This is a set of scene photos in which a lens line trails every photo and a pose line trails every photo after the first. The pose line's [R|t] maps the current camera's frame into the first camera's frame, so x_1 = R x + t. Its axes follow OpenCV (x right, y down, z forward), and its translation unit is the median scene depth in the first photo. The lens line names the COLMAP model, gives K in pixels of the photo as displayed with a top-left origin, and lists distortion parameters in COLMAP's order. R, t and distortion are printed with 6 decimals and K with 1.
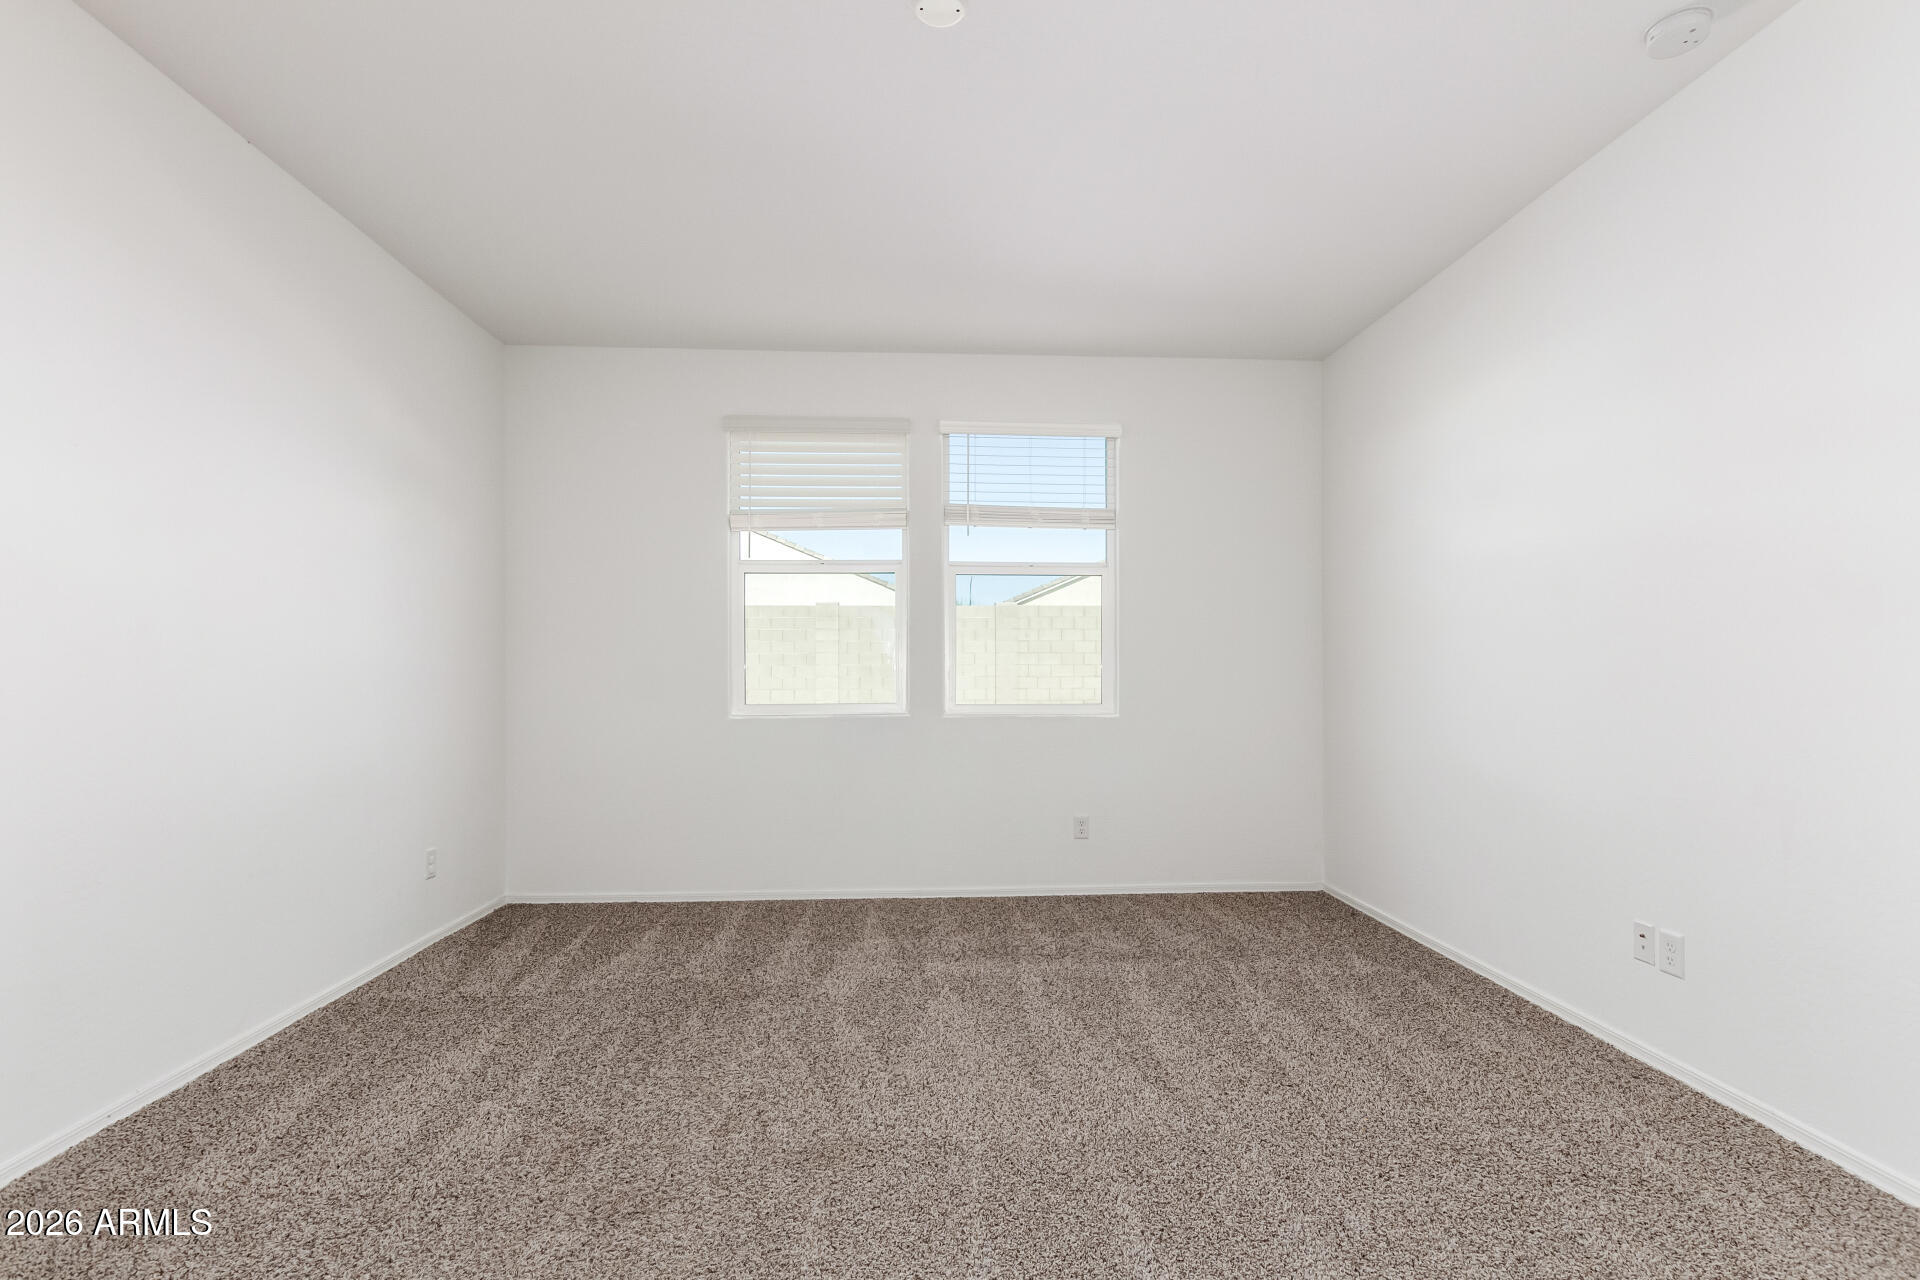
lens RADIAL K [[881.1, 0, 961.2], [0, 881.1, 632.6], [0, 0, 1]] dist [0.005911, -0.000913]
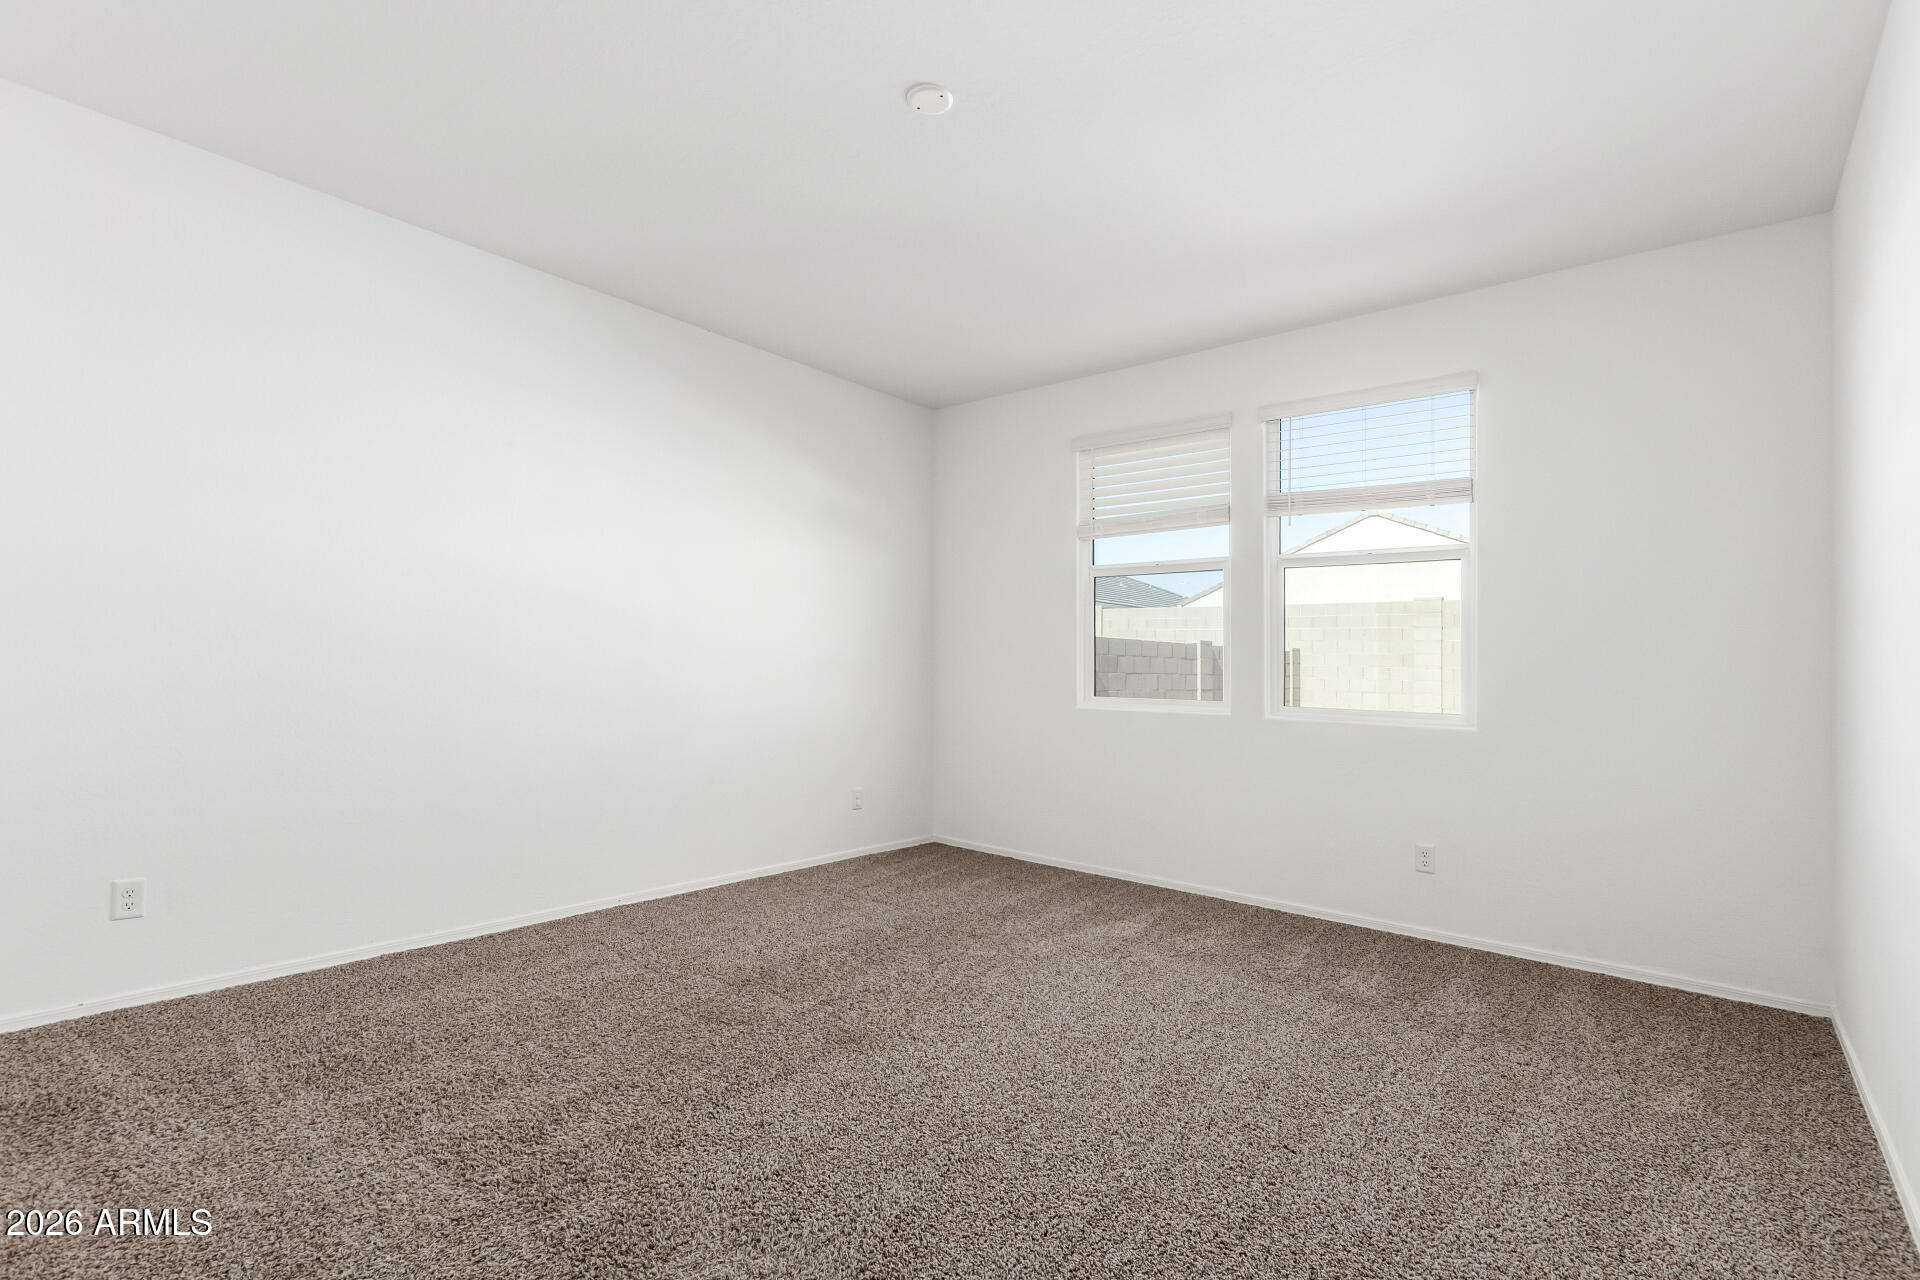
lens RADIAL K [[881.1, 0, 965.8], [0, 881.1, 647.6], [0, 0, 1]] dist [0.005911, -0.000913]
pose [[0.733549, 0.006125, -0.679609, 0.388655], [0.005395, 0.999875, 0.014834, 0.002351], [0.679615, -0.014548, 0.733424, 0.081541]]
